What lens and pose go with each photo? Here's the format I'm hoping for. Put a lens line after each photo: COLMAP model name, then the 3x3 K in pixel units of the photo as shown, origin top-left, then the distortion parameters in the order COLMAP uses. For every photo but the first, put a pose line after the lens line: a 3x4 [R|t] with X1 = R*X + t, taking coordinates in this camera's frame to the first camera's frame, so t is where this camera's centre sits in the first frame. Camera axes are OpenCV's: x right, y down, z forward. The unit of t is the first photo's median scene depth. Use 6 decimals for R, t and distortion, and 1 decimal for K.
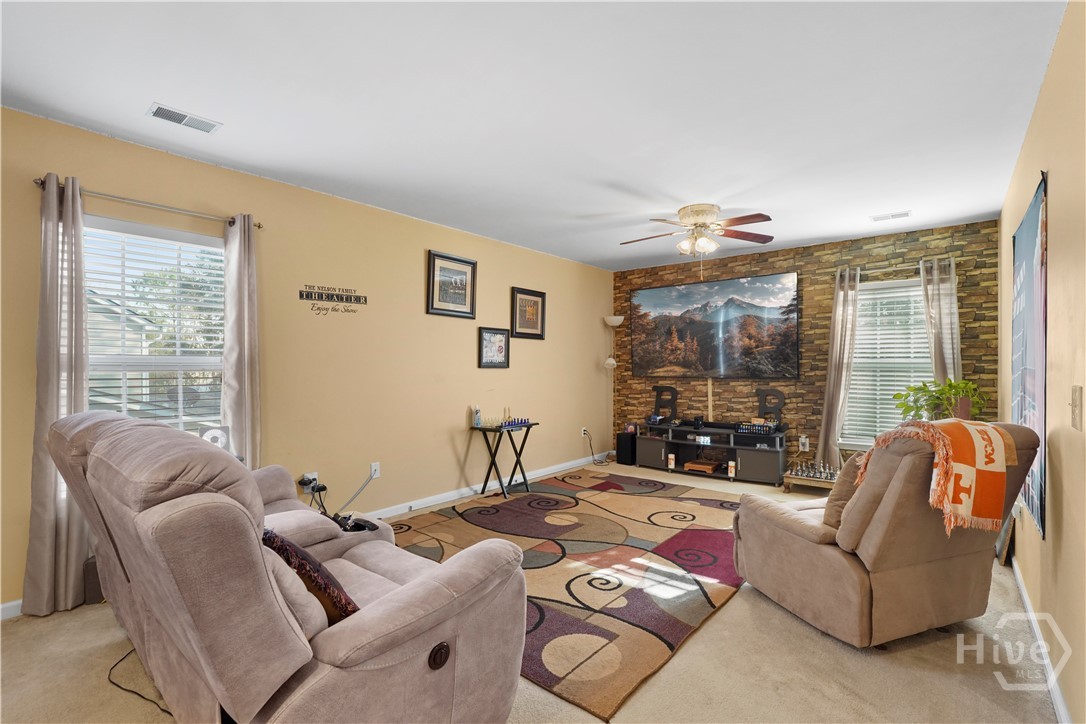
lens RADIAL K [[502.9, 0, 542.2], [0, 502.9, 361.0], [0, 0, 1]] dist [0.003630, 0.000589]
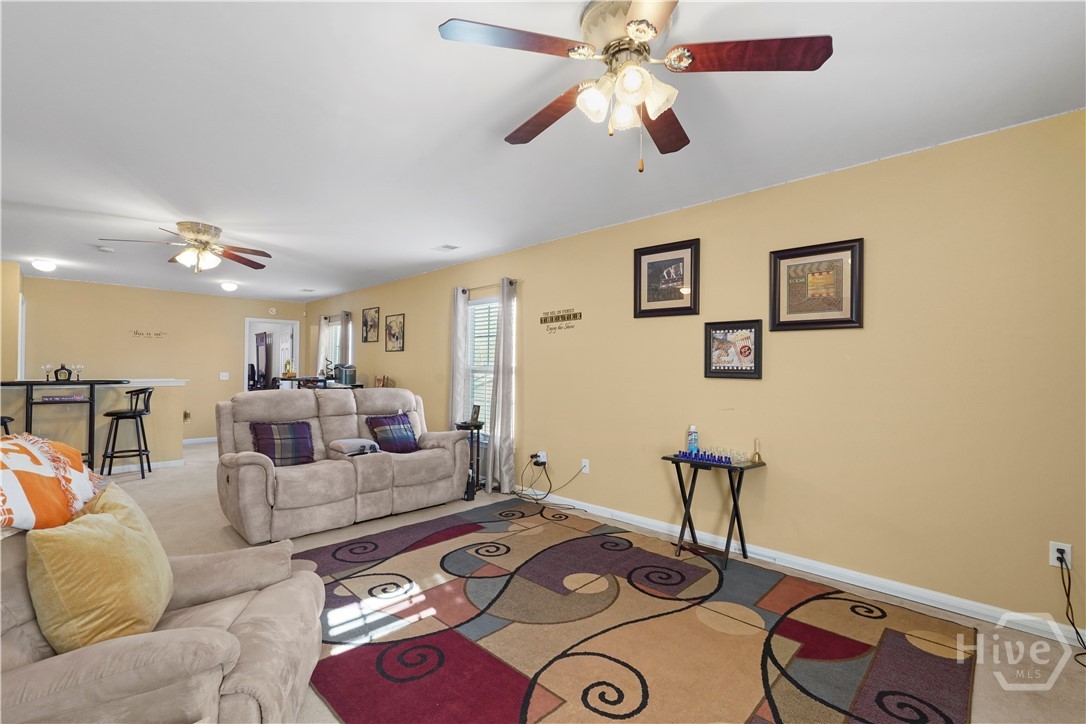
lens RADIAL K [[480.6, 0, 536.7], [0, 480.6, 366.1], [0, 0, 1]] dist [-0.001531, 0.000235]
pose [[-0.094510, -0.012869, -0.995441, 0.607687], [-0.007229, 0.999899, -0.012241, 0.007220], [0.995498, 0.006039, -0.094594, 0.807885]]
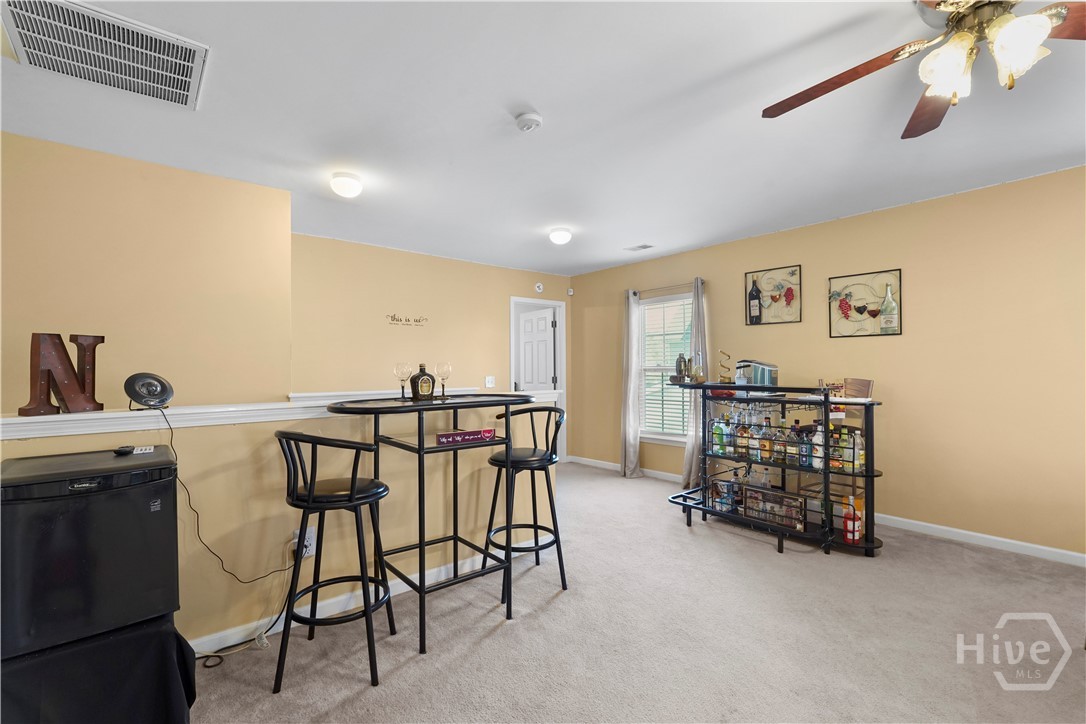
lens RADIAL K [[480.6, 0, 542.0], [0, 480.6, 366.2], [0, 0, 1]] dist [-0.001531, 0.000235]
pose [[-0.191764, -0.009026, -0.981400, 0.505629], [0.003873, 0.999943, -0.009954, 0.006793], [0.981434, -0.005710, -0.191718, 0.605978]]
